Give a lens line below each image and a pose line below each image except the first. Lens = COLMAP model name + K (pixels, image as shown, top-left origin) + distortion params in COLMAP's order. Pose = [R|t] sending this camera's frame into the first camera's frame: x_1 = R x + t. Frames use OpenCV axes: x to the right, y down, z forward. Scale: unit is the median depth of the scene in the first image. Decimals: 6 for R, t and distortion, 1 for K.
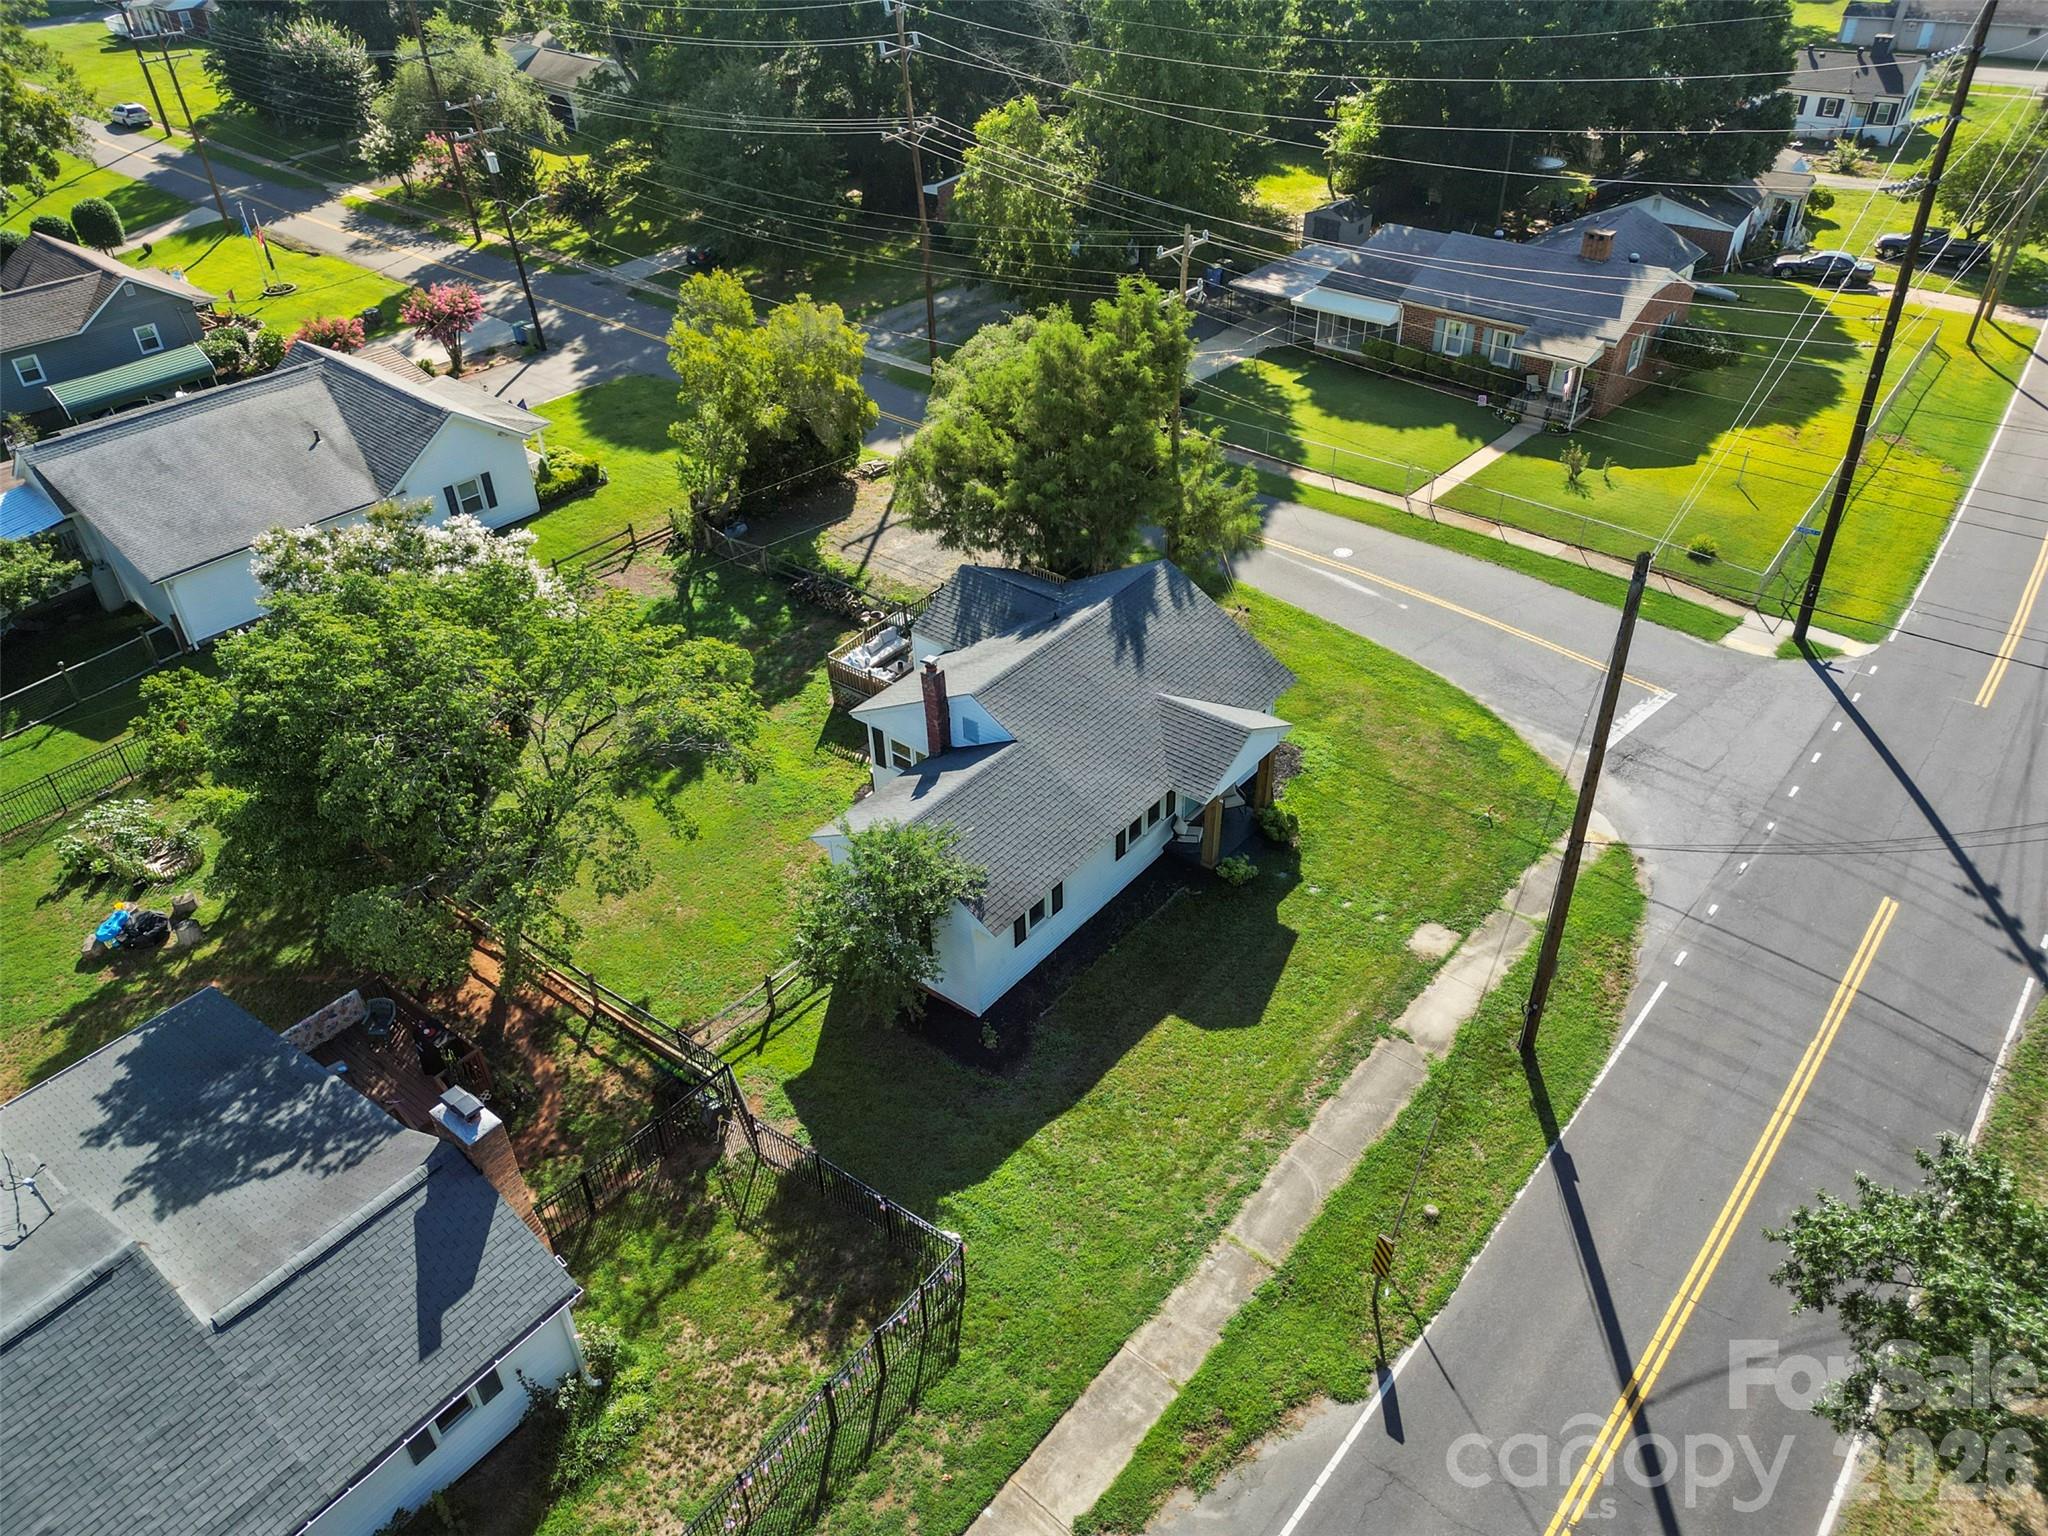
lens RADIAL K [[1453.6, 0, 1020.4], [0, 1453.6, 765.0], [0, 0, 1]] dist [0.059204, -0.055671]
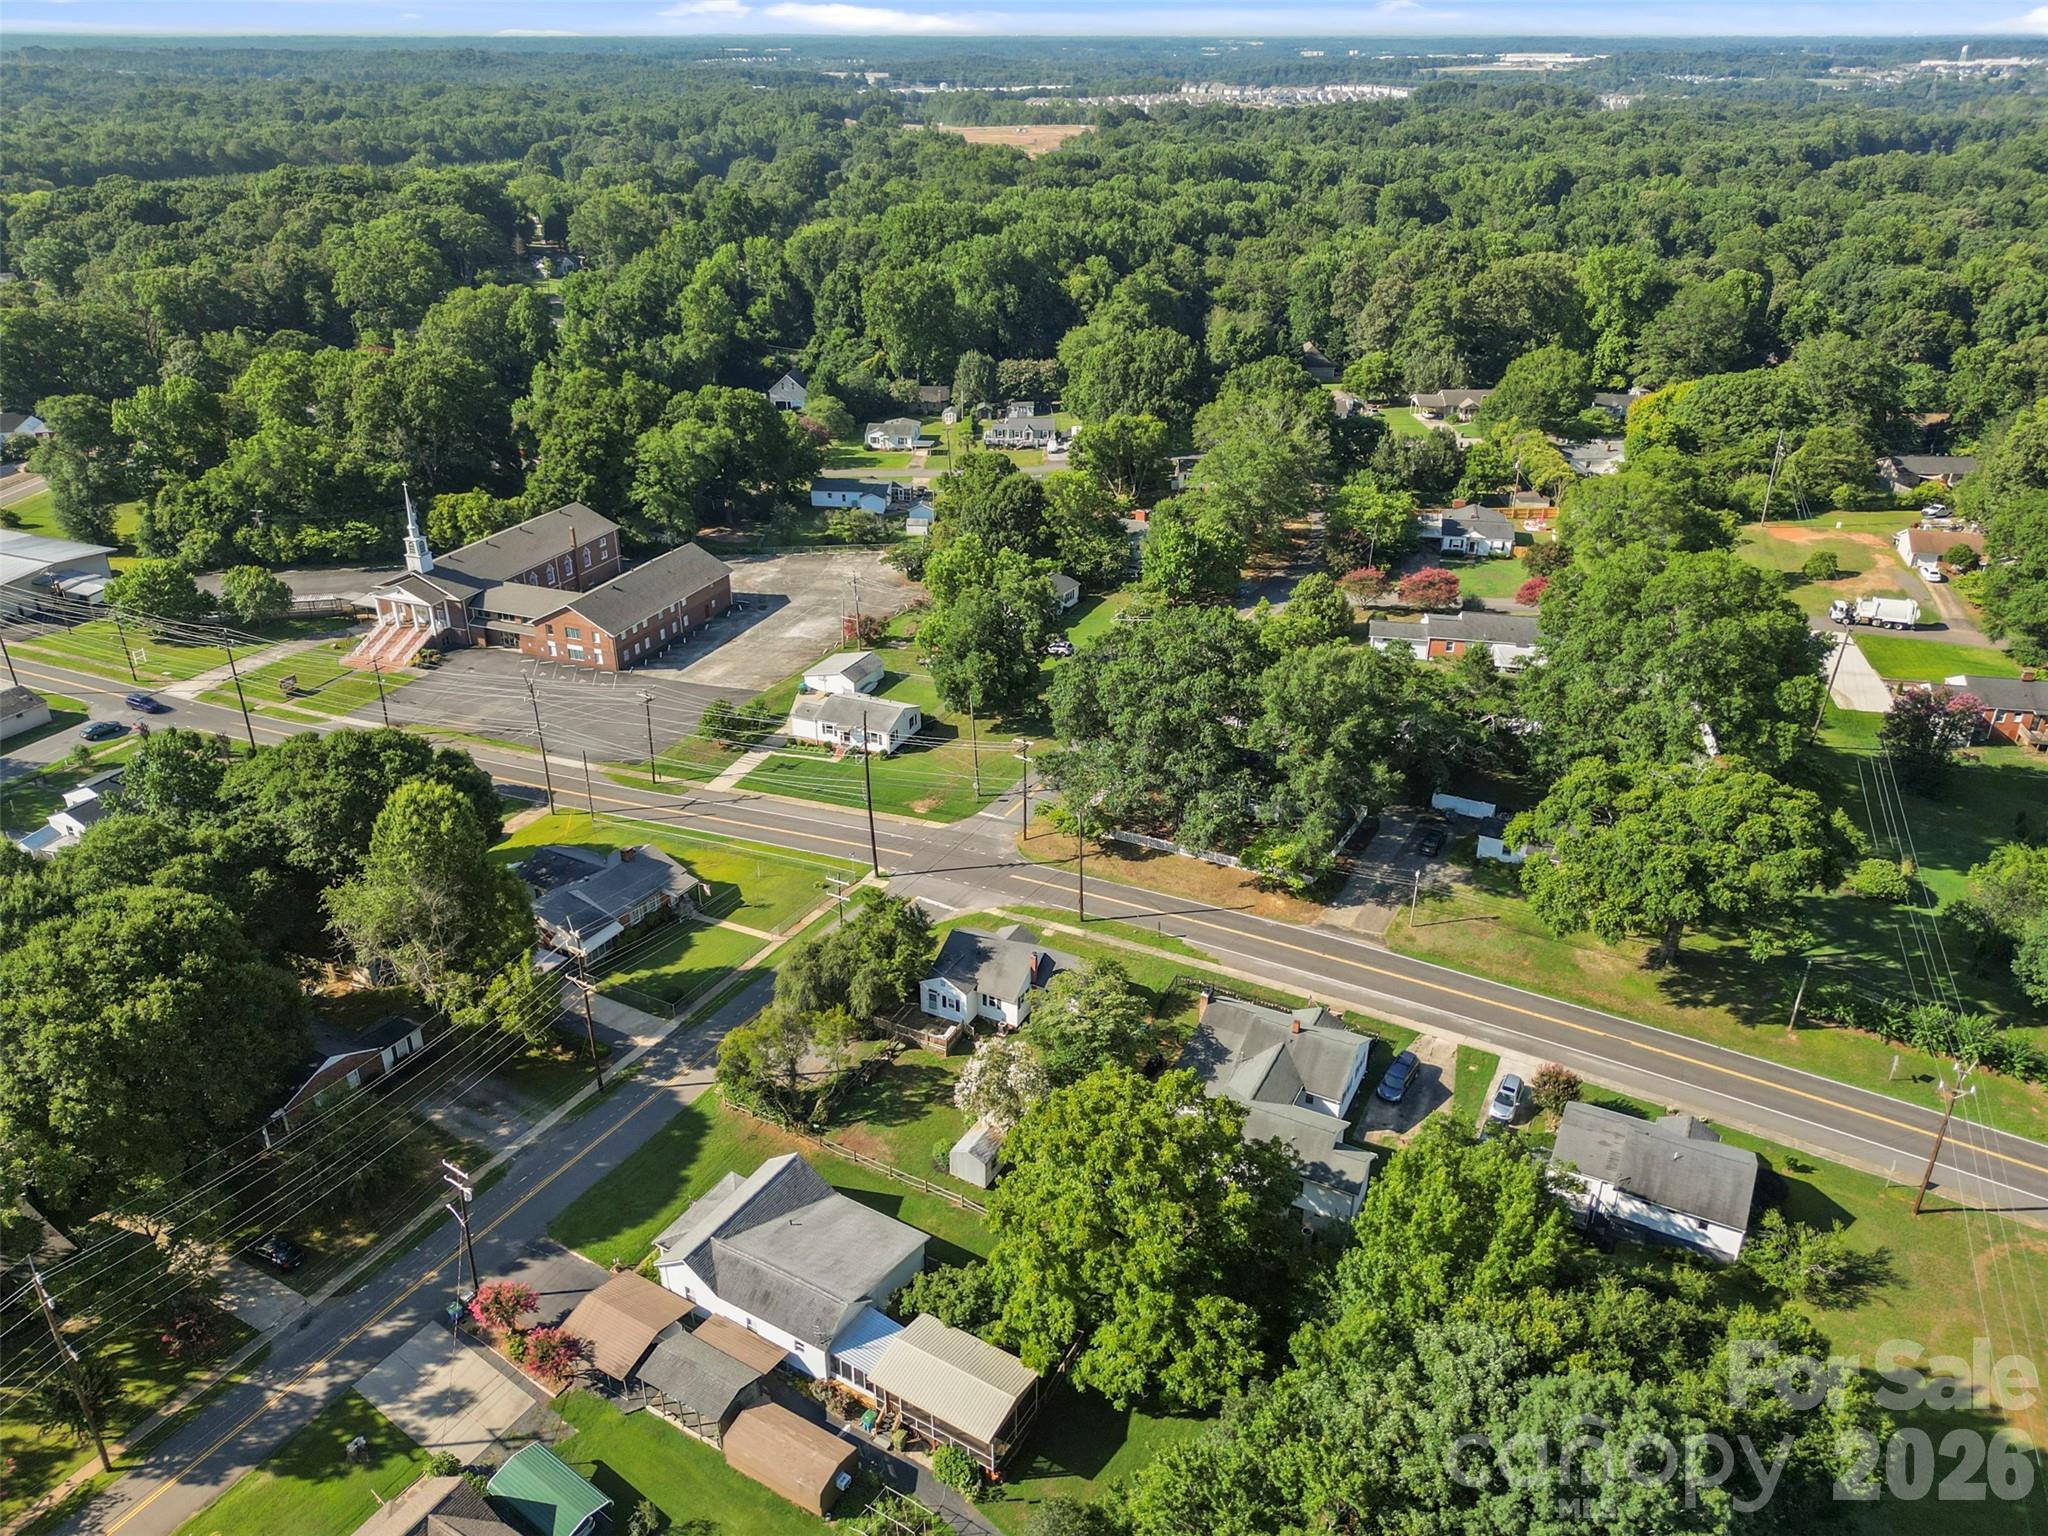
lens RADIAL K [[1466.3, 0, 1014.7], [0, 1466.3, 781.3], [0, 0, 1]] dist [0.029997, 0.000073]
pose [[-0.198518, -0.405886, 0.892103, -3.648933], [0.581485, 0.683937, 0.440573, -2.332363], [-0.788965, 0.606206, 0.100243, 0.524006]]
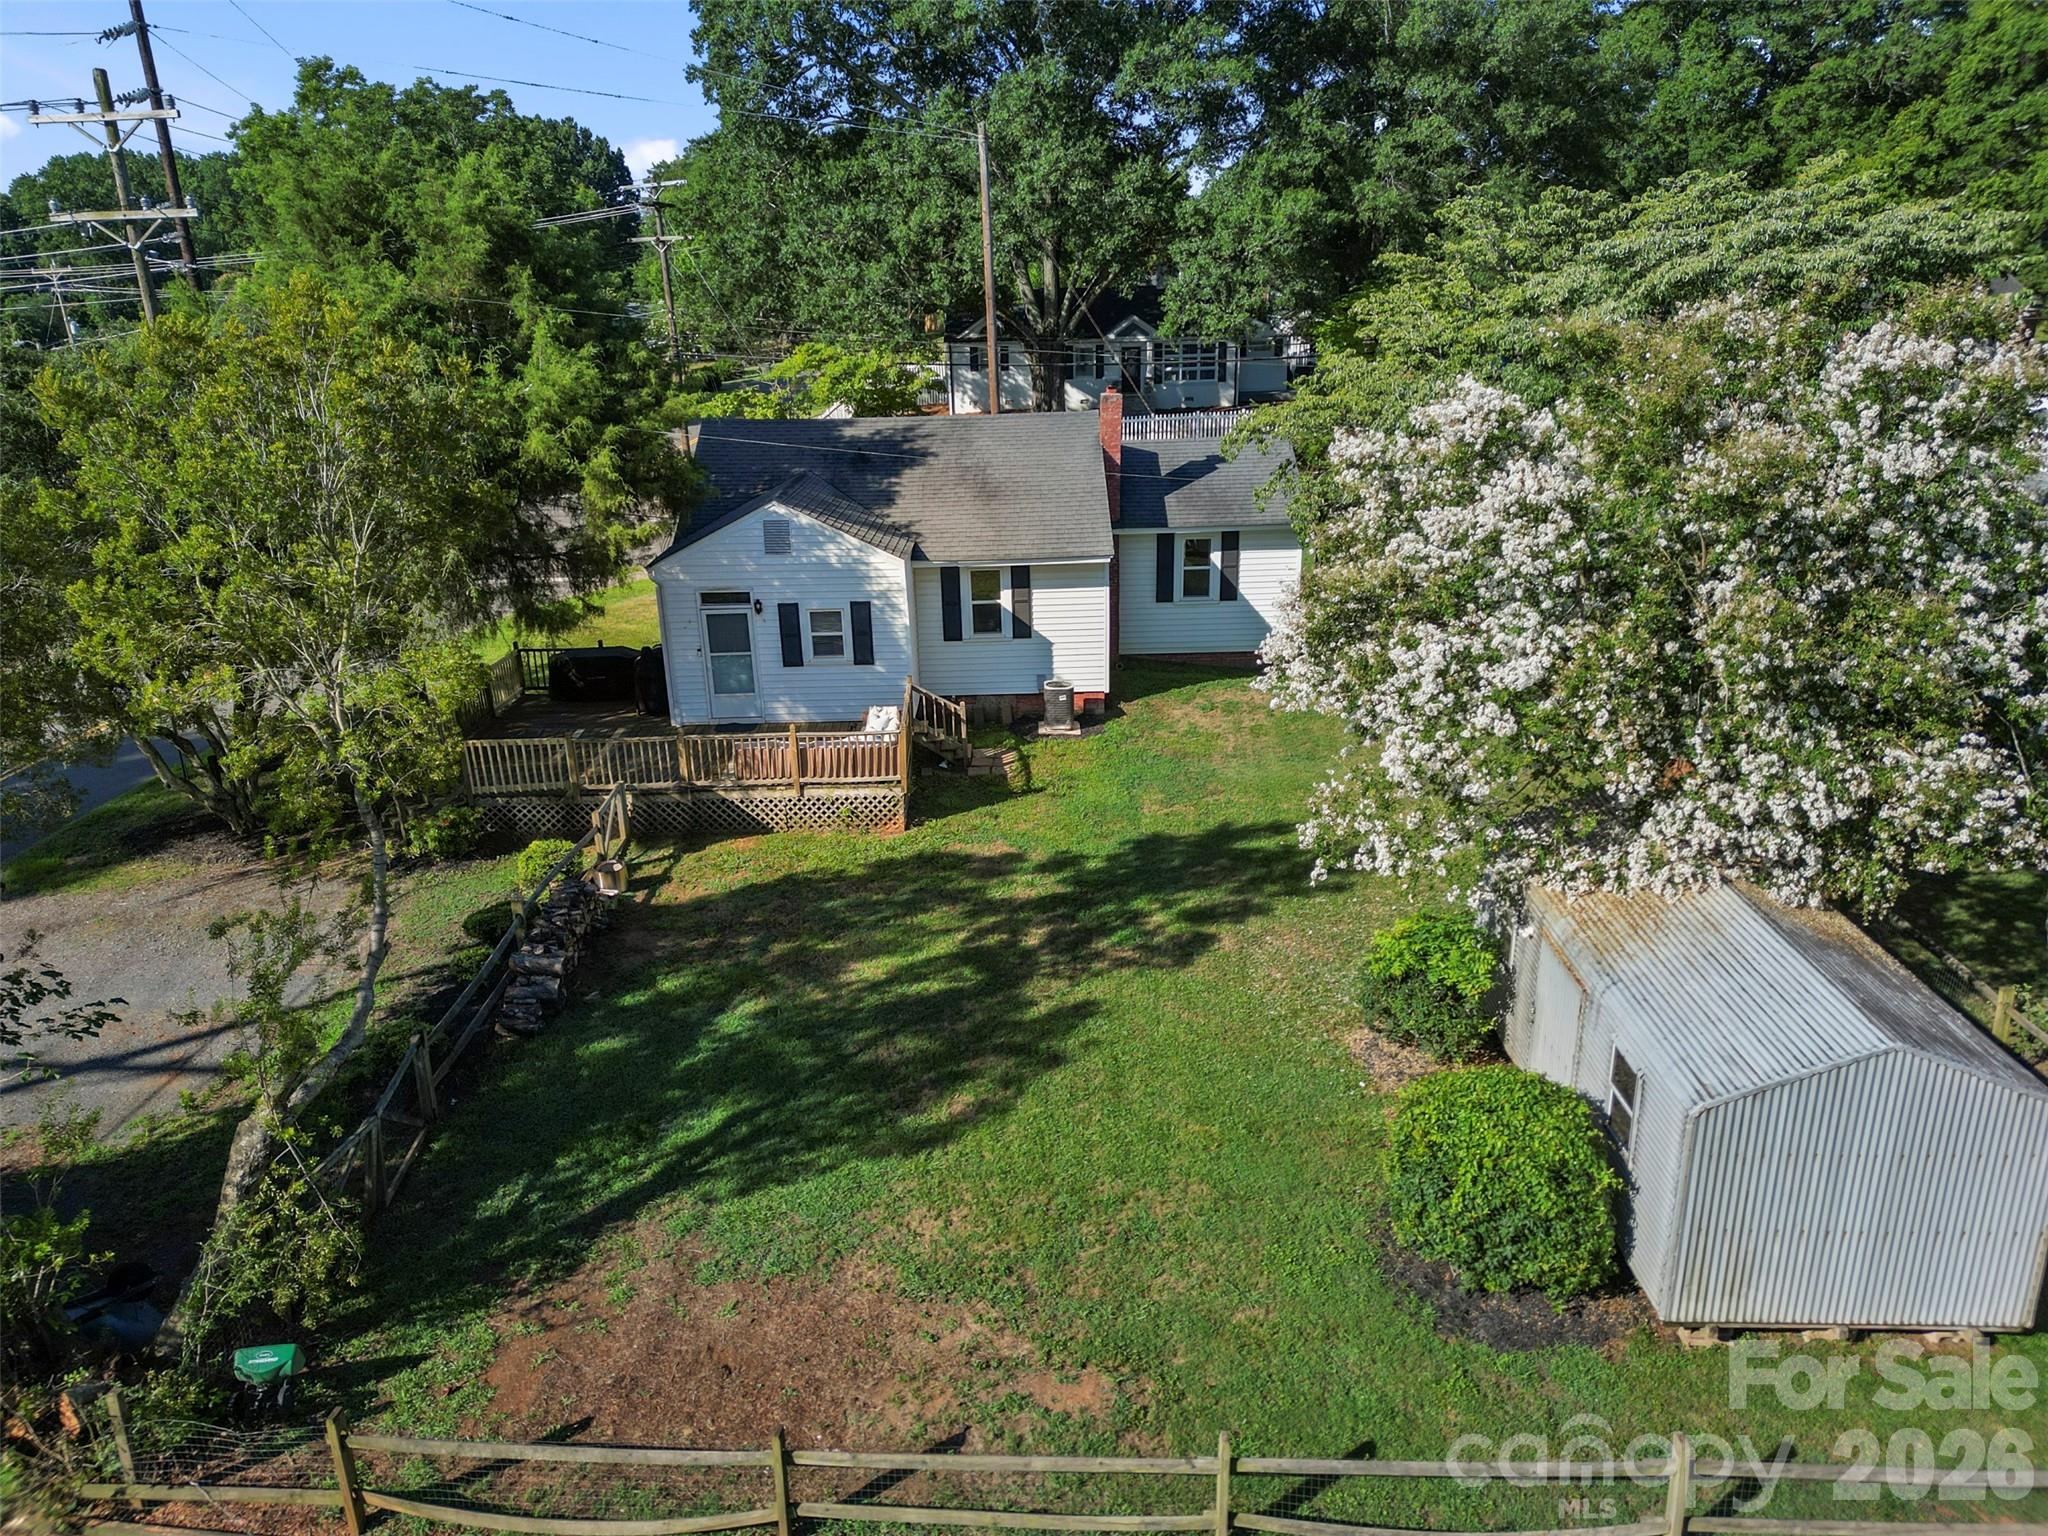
lens RADIAL K [[1453.6, 0, 1020.4], [0, 1453.6, 765.0], [0, 0, 1]] dist [0.059204, -0.055671]
pose [[-0.638283, -0.210279, 0.740525, -0.852425], [0.478253, 0.645476, 0.595512, -0.557682], [-0.603215, 0.734263, -0.311430, 1.762176]]
